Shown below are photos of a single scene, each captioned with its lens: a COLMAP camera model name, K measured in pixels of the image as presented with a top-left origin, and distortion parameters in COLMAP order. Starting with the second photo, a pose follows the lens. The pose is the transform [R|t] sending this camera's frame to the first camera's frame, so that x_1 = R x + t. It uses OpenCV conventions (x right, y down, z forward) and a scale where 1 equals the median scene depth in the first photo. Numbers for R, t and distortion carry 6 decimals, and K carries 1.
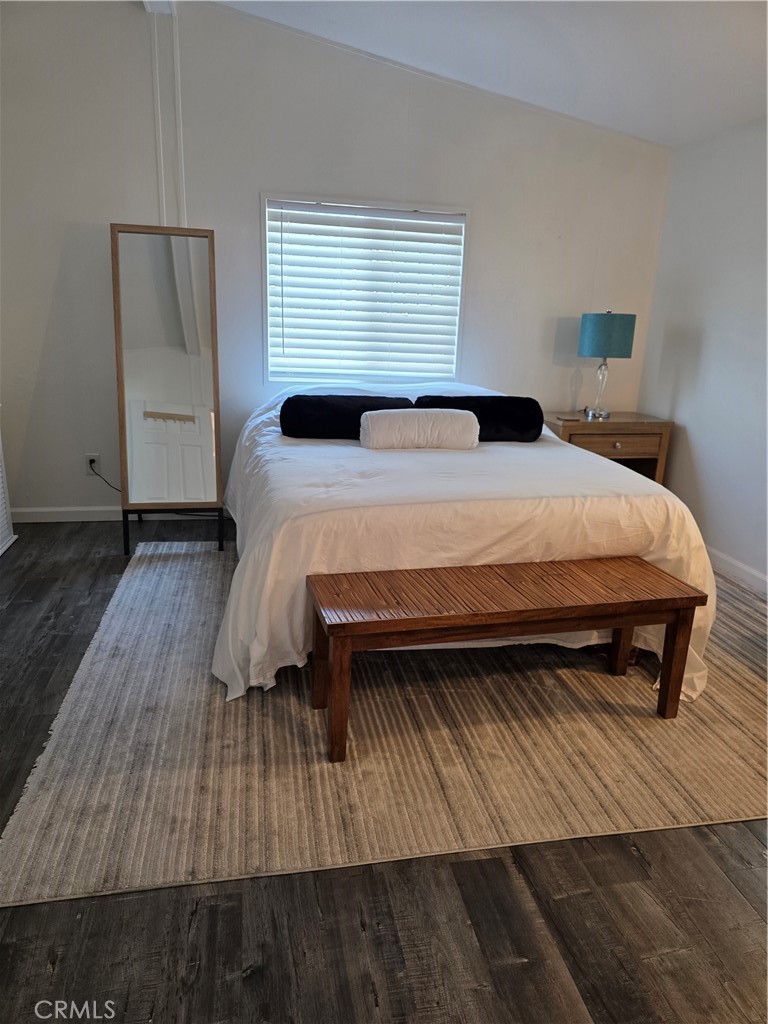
lens RADIAL K [[691.1, 0, 382.7], [0, 691.1, 517.9], [0, 0, 1]] dist [0.057219, -0.053664]
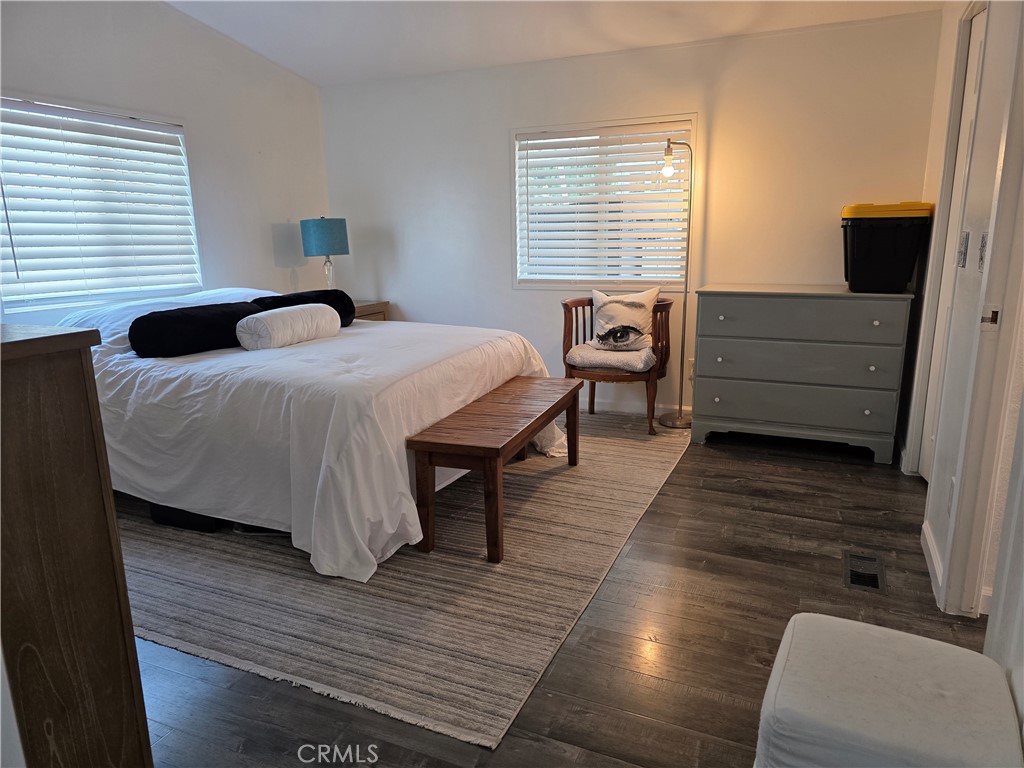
lens RADIAL K [[691.1, 0, 517.2], [0, 691.1, 381.9], [0, 0, 1]] dist [0.057219, -0.053664]
pose [[0.563465, -0.218887, 0.796615, -0.590191], [0.267956, 0.960554, 0.074401, -0.030566], [-0.781477, 0.171536, 0.599890, 0.092922]]
